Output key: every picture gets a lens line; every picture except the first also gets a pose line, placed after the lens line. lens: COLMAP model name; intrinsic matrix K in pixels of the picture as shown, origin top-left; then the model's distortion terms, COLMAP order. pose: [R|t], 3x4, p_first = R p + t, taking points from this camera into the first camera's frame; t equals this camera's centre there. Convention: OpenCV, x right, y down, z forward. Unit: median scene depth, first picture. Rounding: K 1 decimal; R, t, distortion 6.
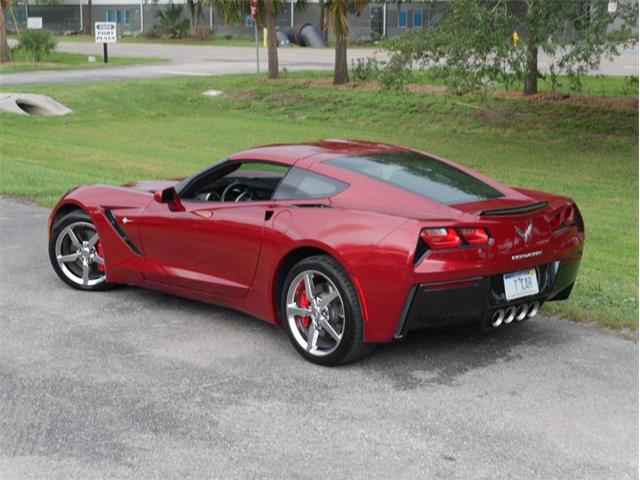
lens RADIAL K [[1175.6, 0, 317.4], [0, 1175.6, 226.7], [0, 0, 1]] dist [0.036398, 0.020944]
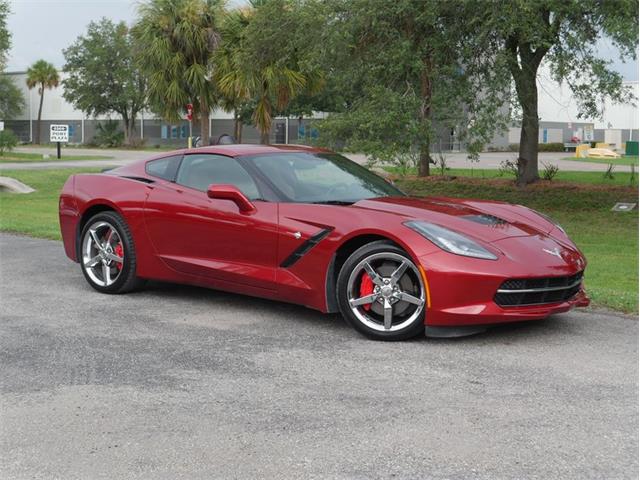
lens RADIAL K [[970.5, 0, 320.0], [0, 970.5, 240.0], [0, 0, 1]] dist [0.015559, 0.011778]
pose [[0.995452, 0.003264, 0.095207, -0.080999], [0.003413, 0.997549, -0.069885, 0.086135], [-0.095202, 0.069892, 0.993001, 0.071667]]
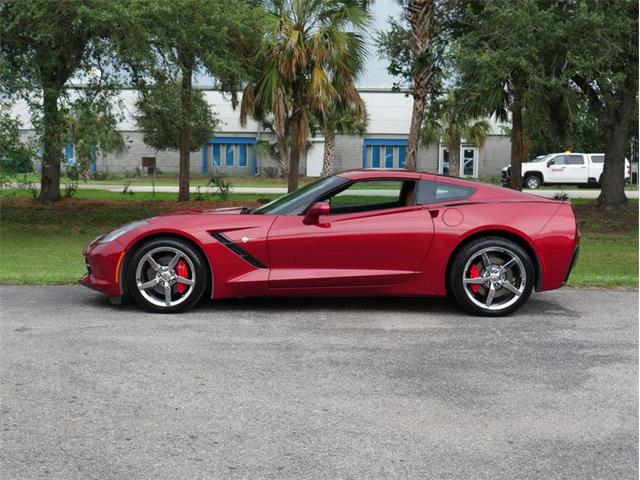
lens RADIAL K [[1013.0, 0, 320.0], [0, 1013.0, 240.0], [0, 0, 1]] dist [0.011242, 0.123292]
pose [[0.668524, -0.055096, 0.741647, -0.880467], [0.111474, 0.993409, -0.026684, 0.032113], [-0.735289, 0.100513, 0.670259, 0.301876]]
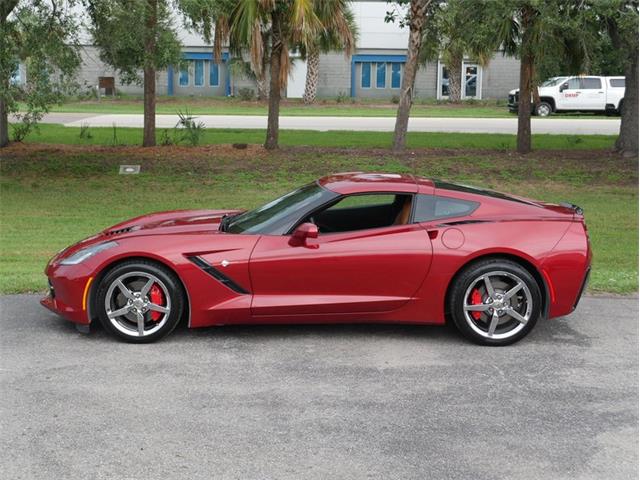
lens RADIAL K [[1152.7, 0, 320.0], [0, 1152.7, 240.0], [0, 0, 1]] dist [-0.001800, 0.168512]
pose [[0.656250, -0.113999, 0.745883, -0.901961], [0.111980, 0.992289, 0.053135, -0.072197], [-0.746188, 0.048654, 0.663955, 0.274381]]
